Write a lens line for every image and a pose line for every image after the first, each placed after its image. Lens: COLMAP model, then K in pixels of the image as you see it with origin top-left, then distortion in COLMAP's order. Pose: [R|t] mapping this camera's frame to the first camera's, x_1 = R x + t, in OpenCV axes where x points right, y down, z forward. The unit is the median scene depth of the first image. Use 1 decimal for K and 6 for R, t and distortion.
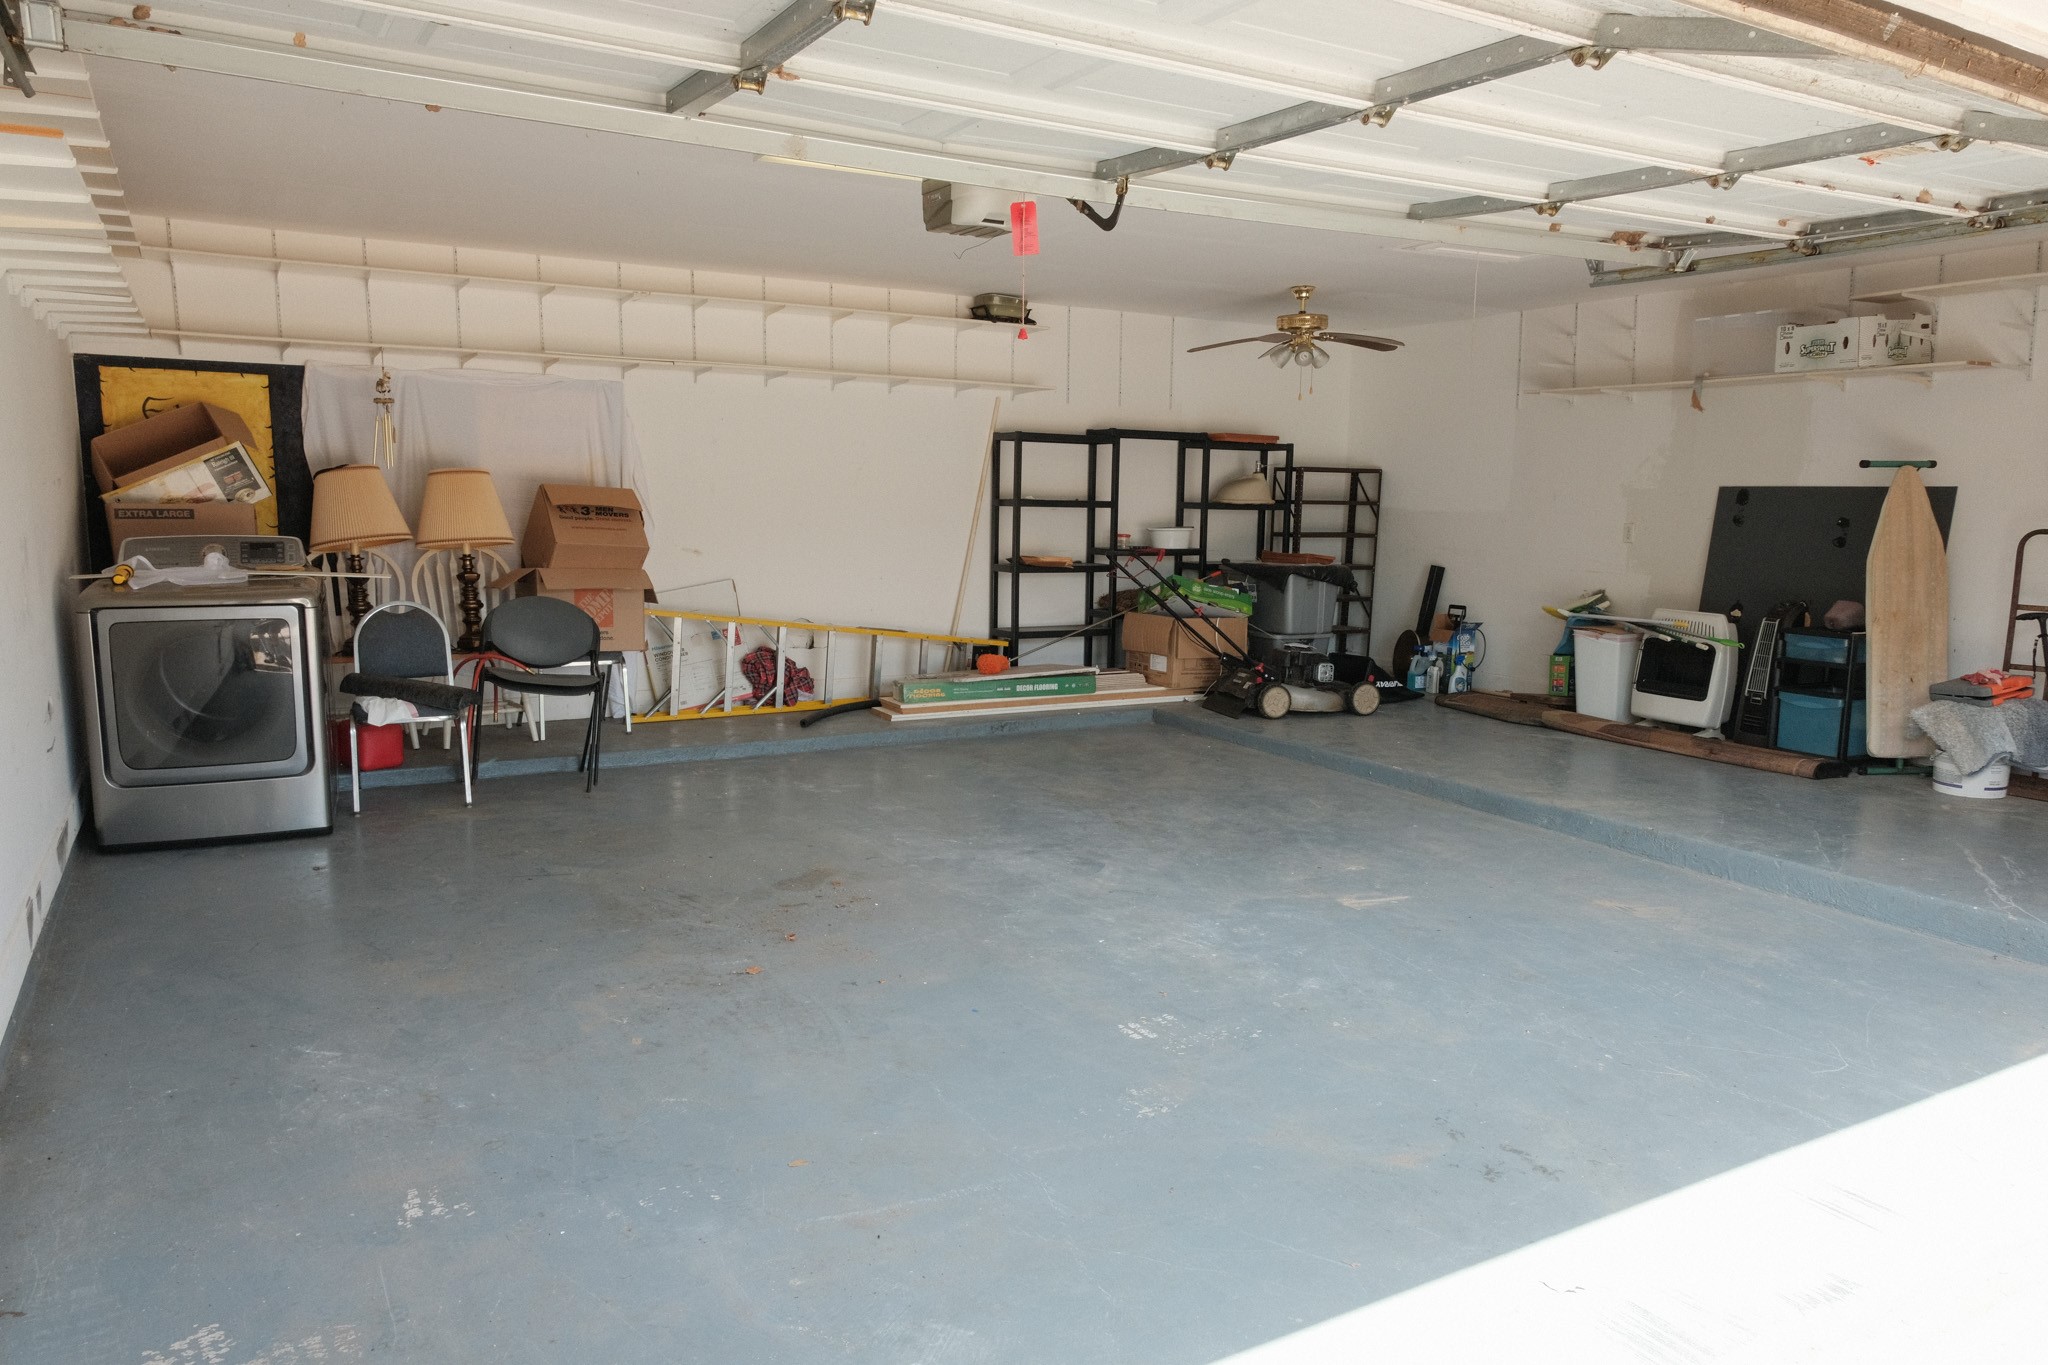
lens RADIAL K [[1372.8, 0, 1013.8], [0, 1372.8, 686.2], [0, 0, 1]] dist [-0.001604, 0.002084]
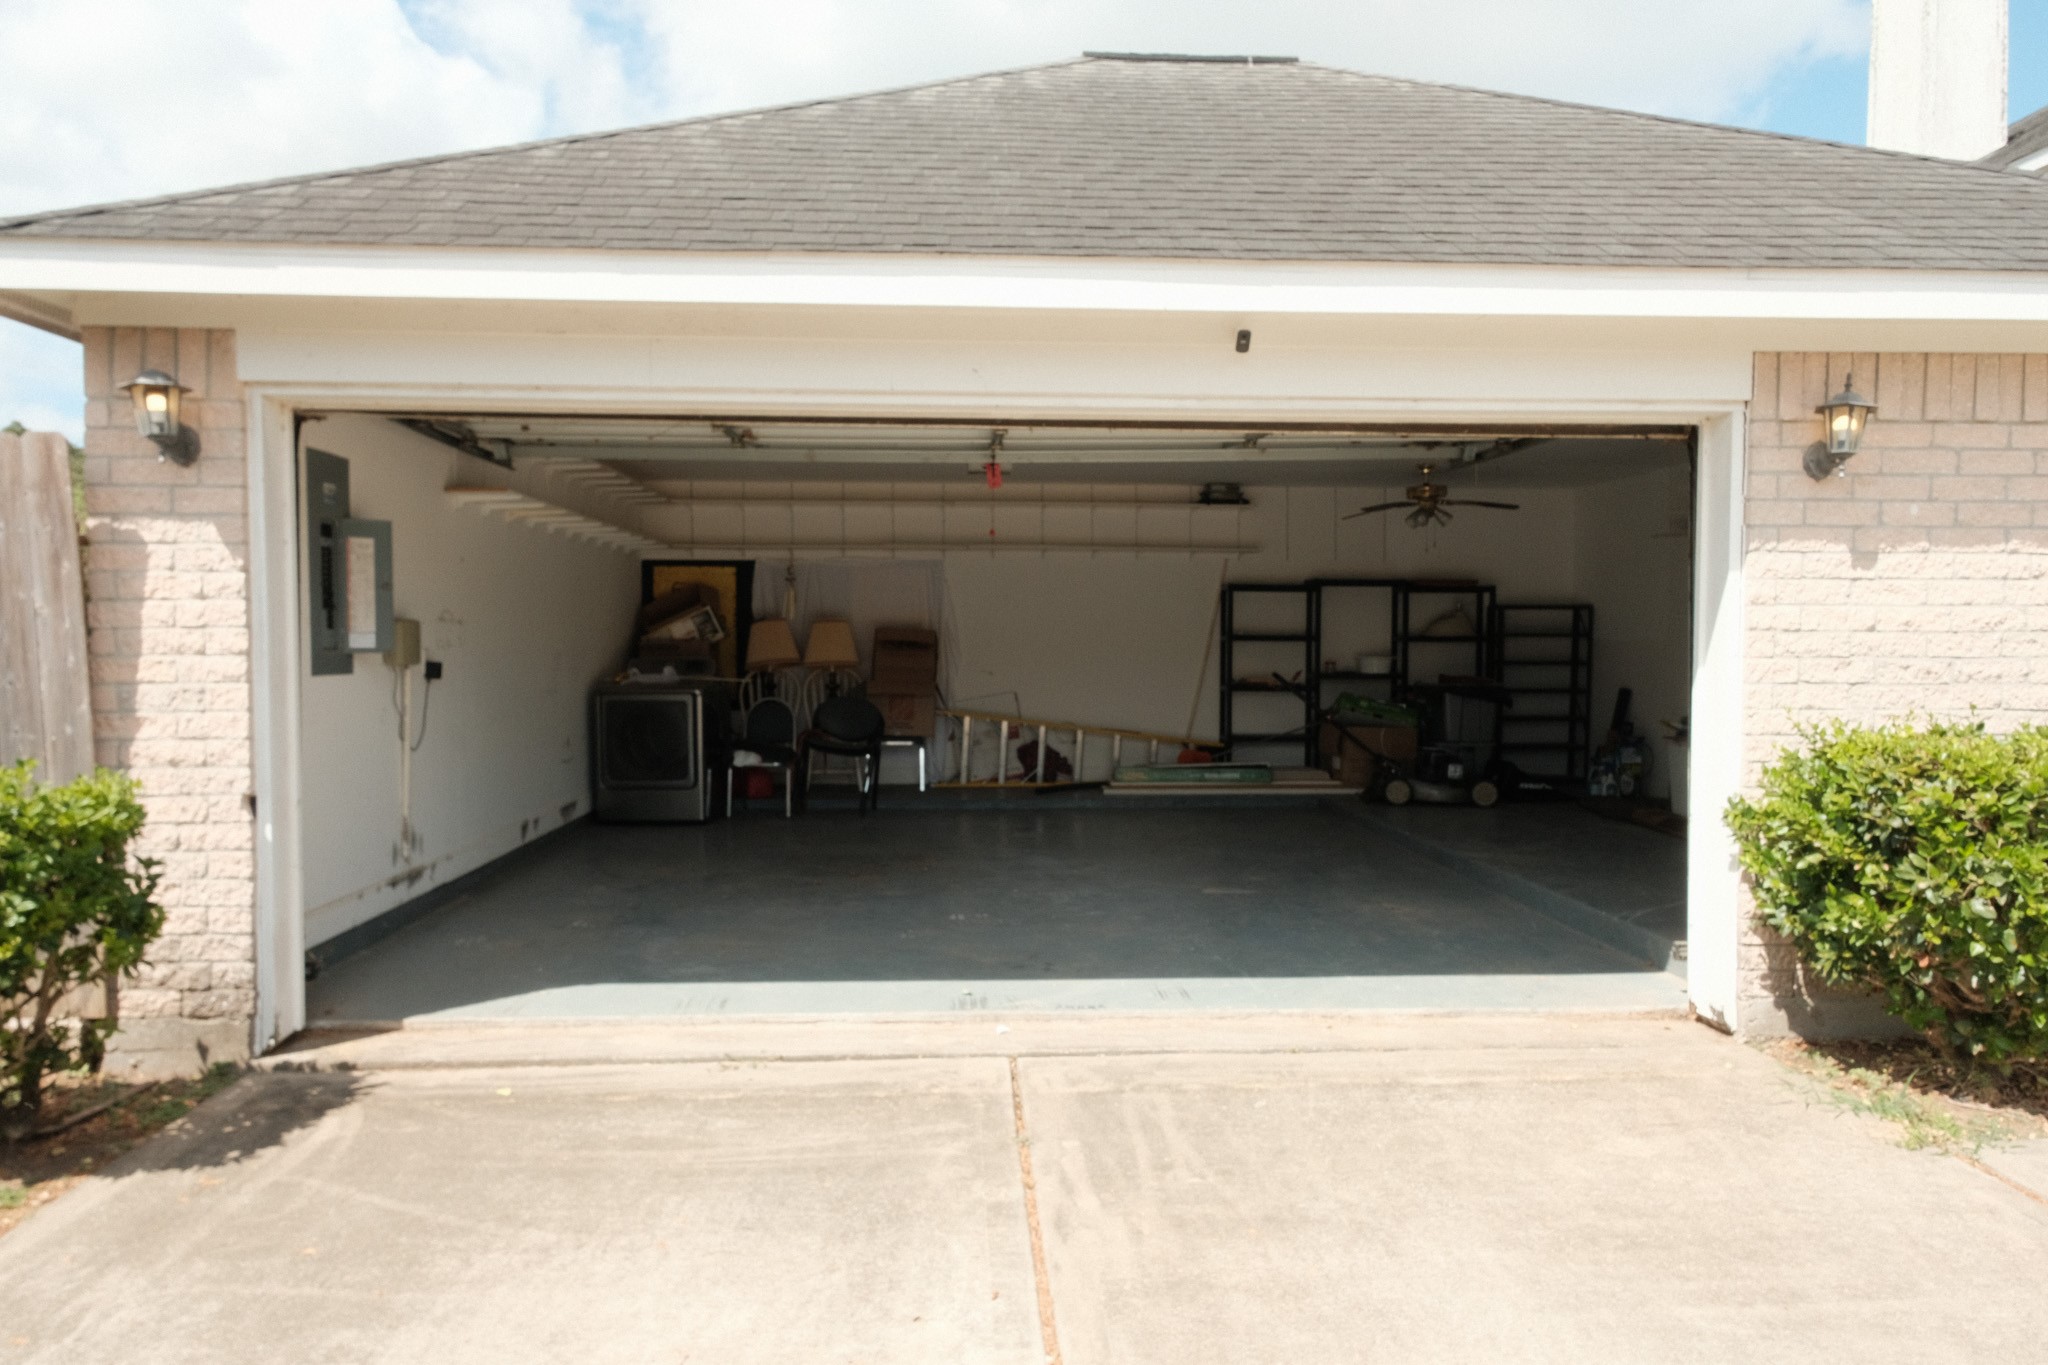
lens RADIAL K [[1388.6, 0, 1016.8], [0, 1388.6, 683.7], [0, 0, 1]] dist [-0.002156, 0.036729]
pose [[0.888001, 0.000397, -0.459842, 0.453959], [-0.053134, 0.993390, -0.101750, 0.059272], [0.456762, 0.114788, 0.882152, -0.272258]]
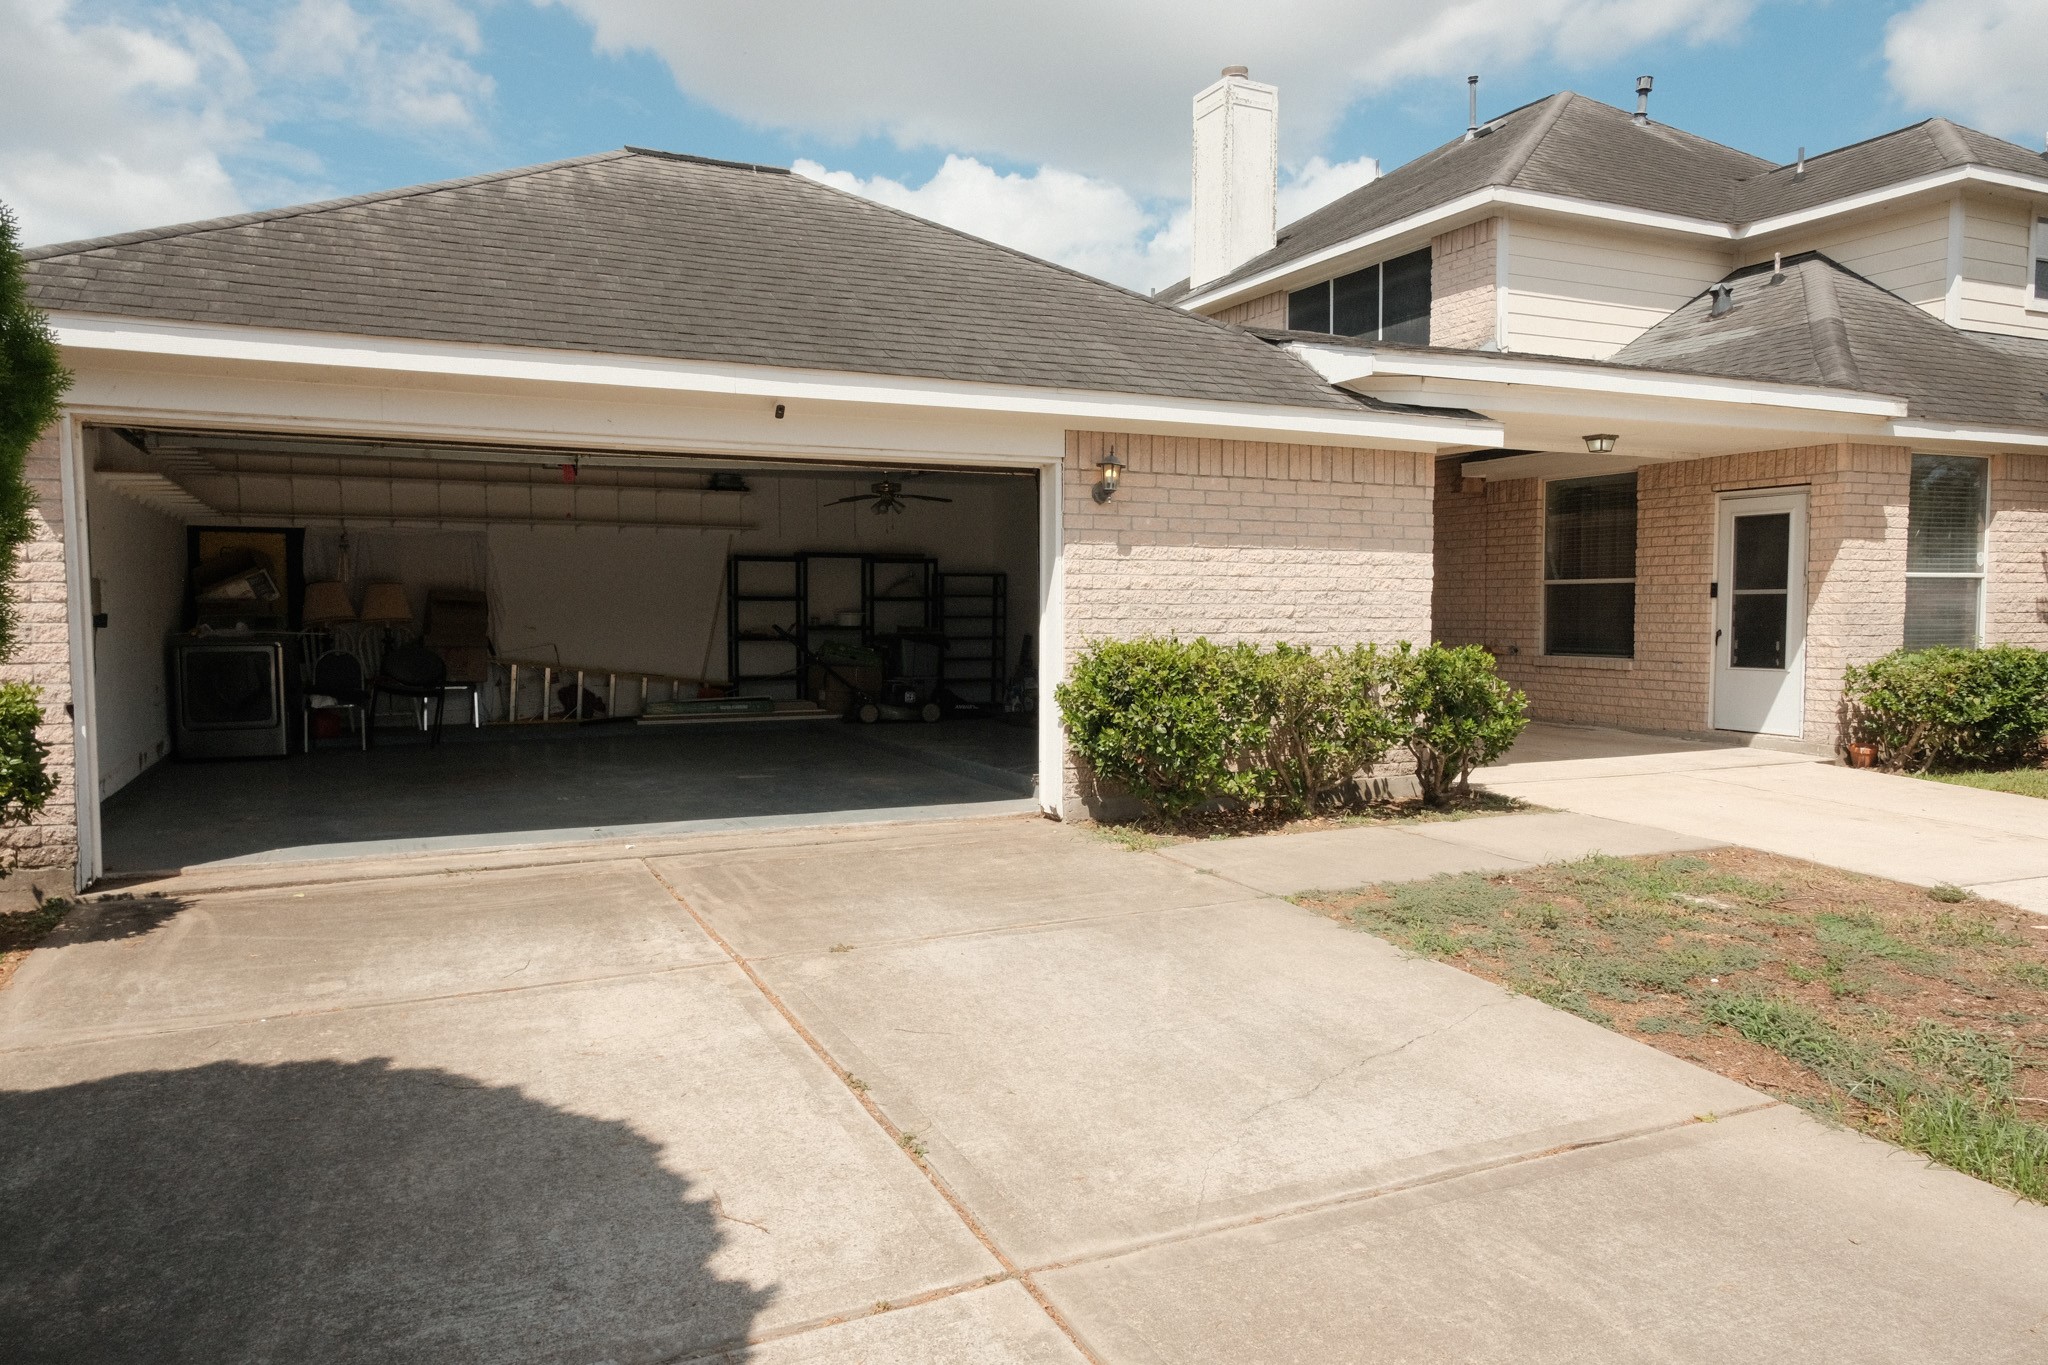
lens RADIAL K [[1388.6, 0, 1016.8], [0, 1388.6, 683.7], [0, 0, 1]] dist [-0.002156, 0.036729]
pose [[0.995191, -0.010871, -0.097353, 0.521228], [0.002291, 0.996134, -0.087816, 0.120841], [0.097931, 0.087171, 0.991368, -0.631138]]
